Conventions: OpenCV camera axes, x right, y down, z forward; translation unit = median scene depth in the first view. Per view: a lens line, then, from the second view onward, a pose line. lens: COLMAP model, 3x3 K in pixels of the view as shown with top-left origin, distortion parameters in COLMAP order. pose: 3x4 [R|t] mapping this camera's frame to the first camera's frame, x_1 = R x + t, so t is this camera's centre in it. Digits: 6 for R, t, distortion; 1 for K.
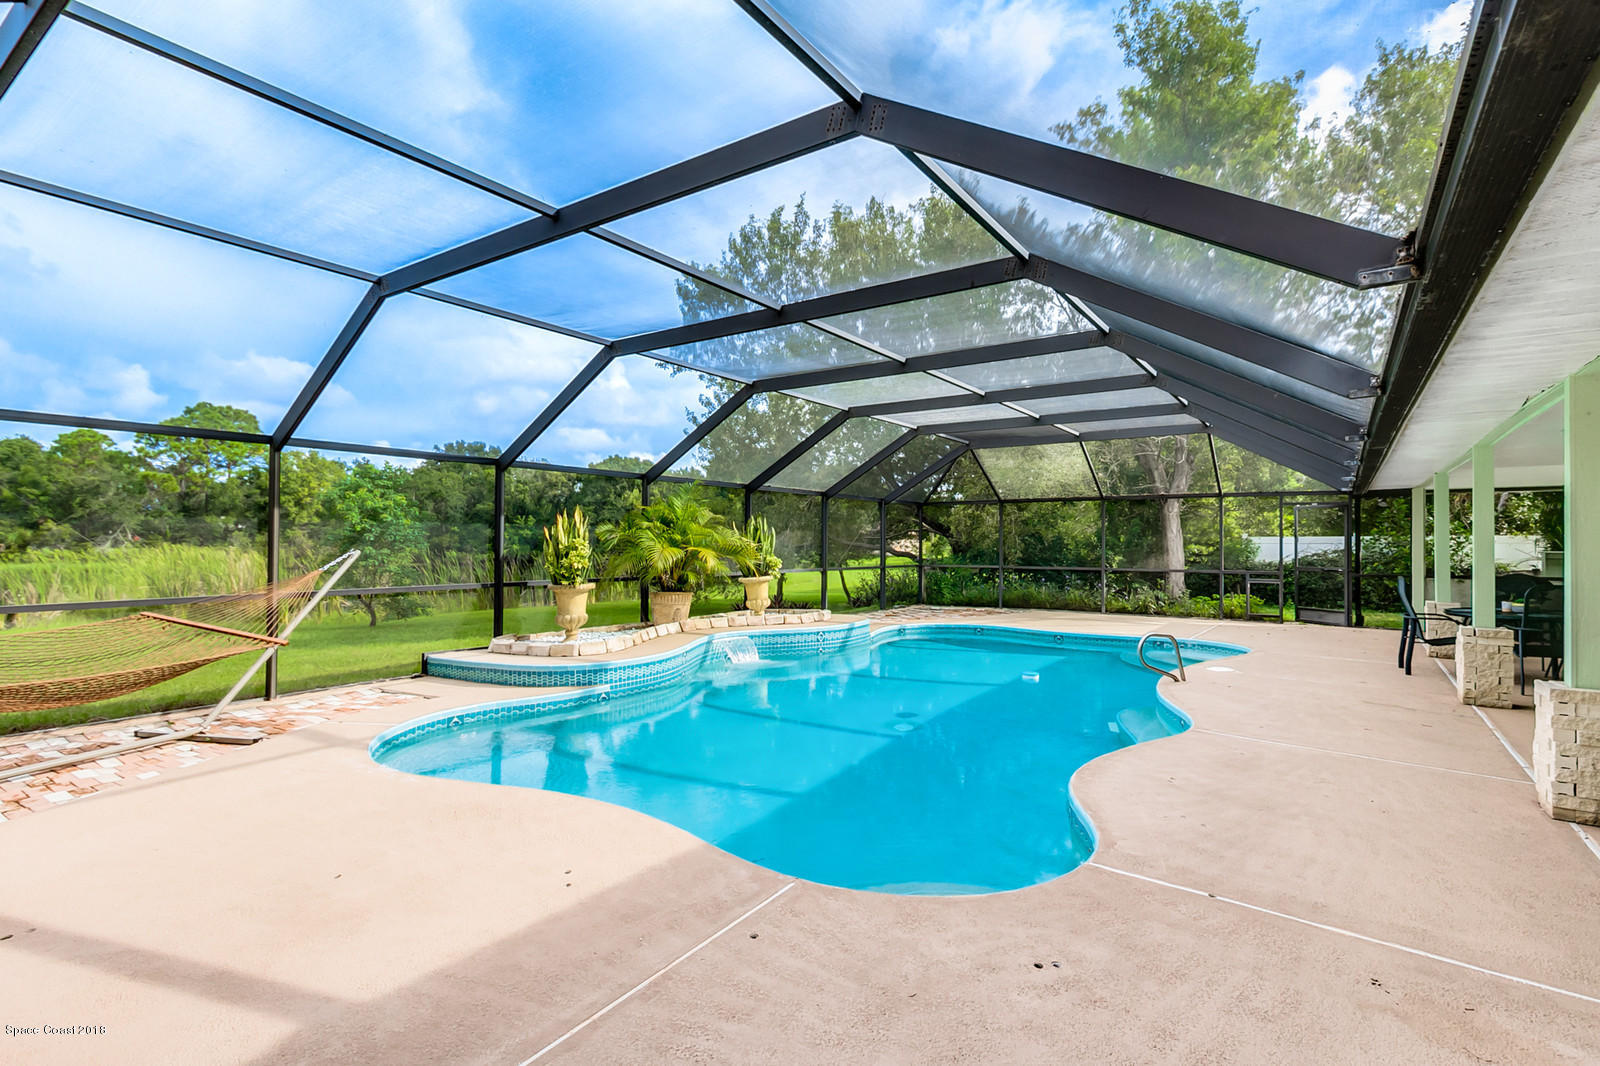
lens RADIAL K [[764.4, 0, 752.9], [0, 764.4, 533.0], [0, 0, 1]] dist [0.001596, 0.001487]
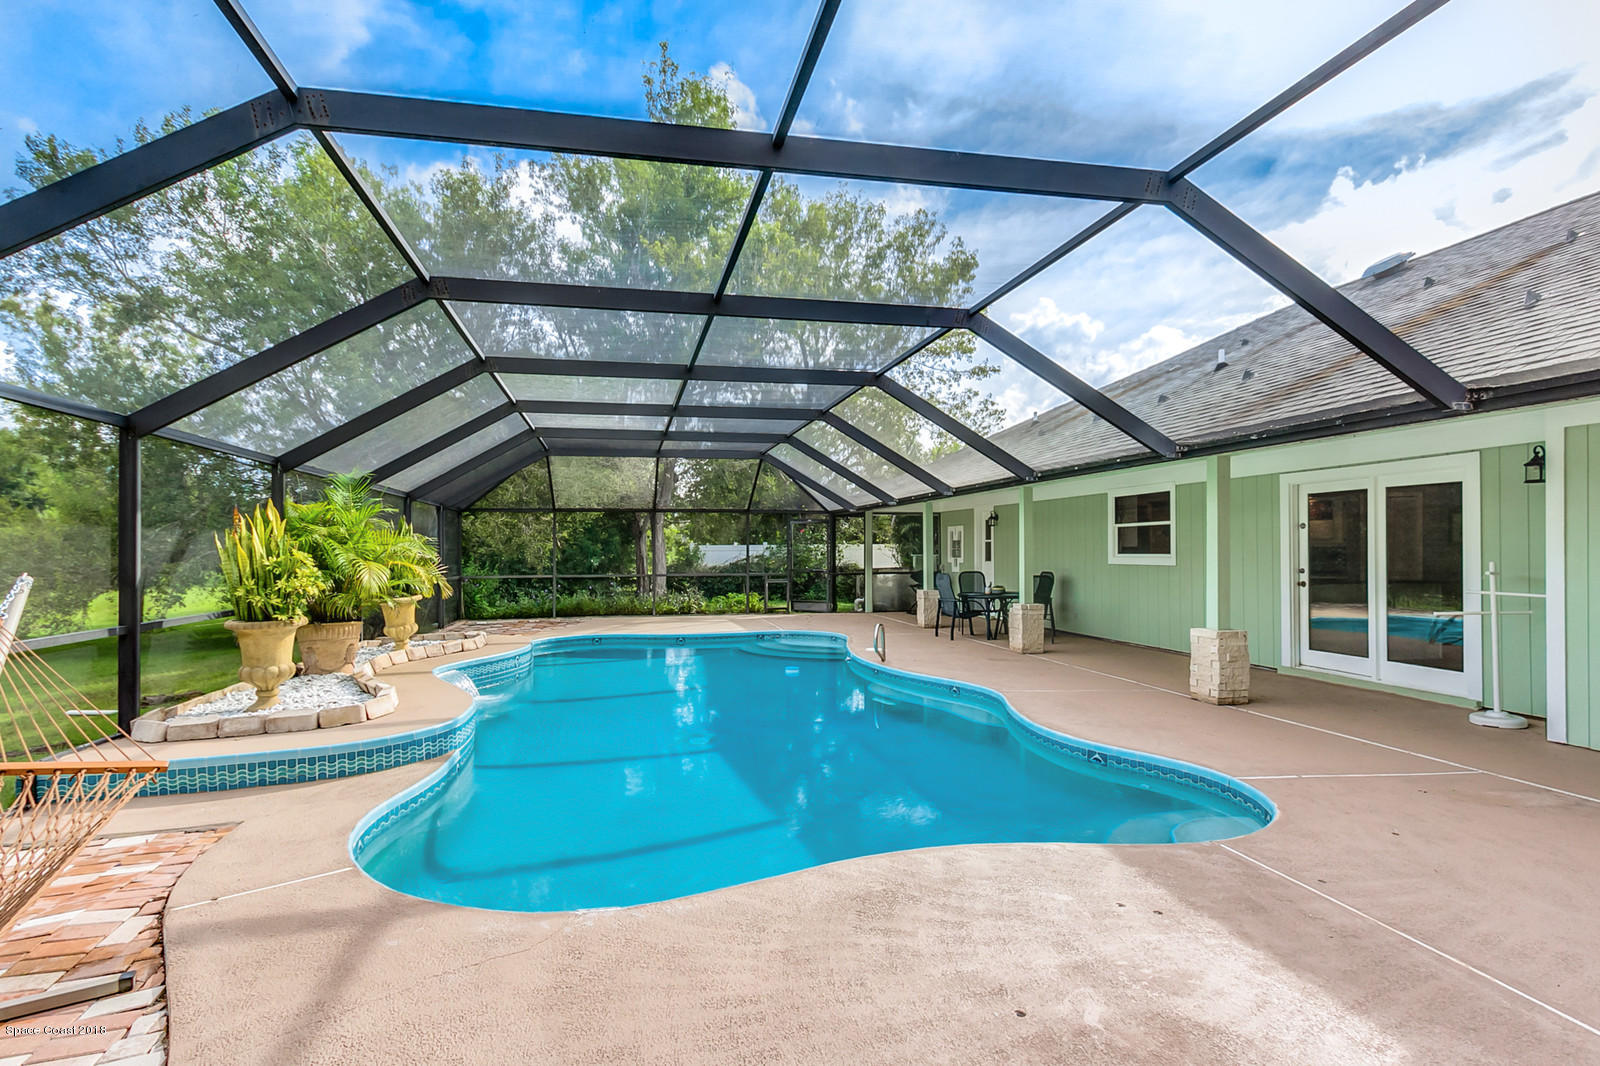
lens RADIAL K [[764.4, 0, 796.6], [0, 764.4, 546.2], [0, 0, 1]] dist [0.001596, 0.001487]
pose [[0.688446, -0.000968, 0.725287, -1.331368], [-0.003633, 0.999982, 0.004783, -0.001015], [-0.725278, -0.005928, 0.688430, 0.717140]]
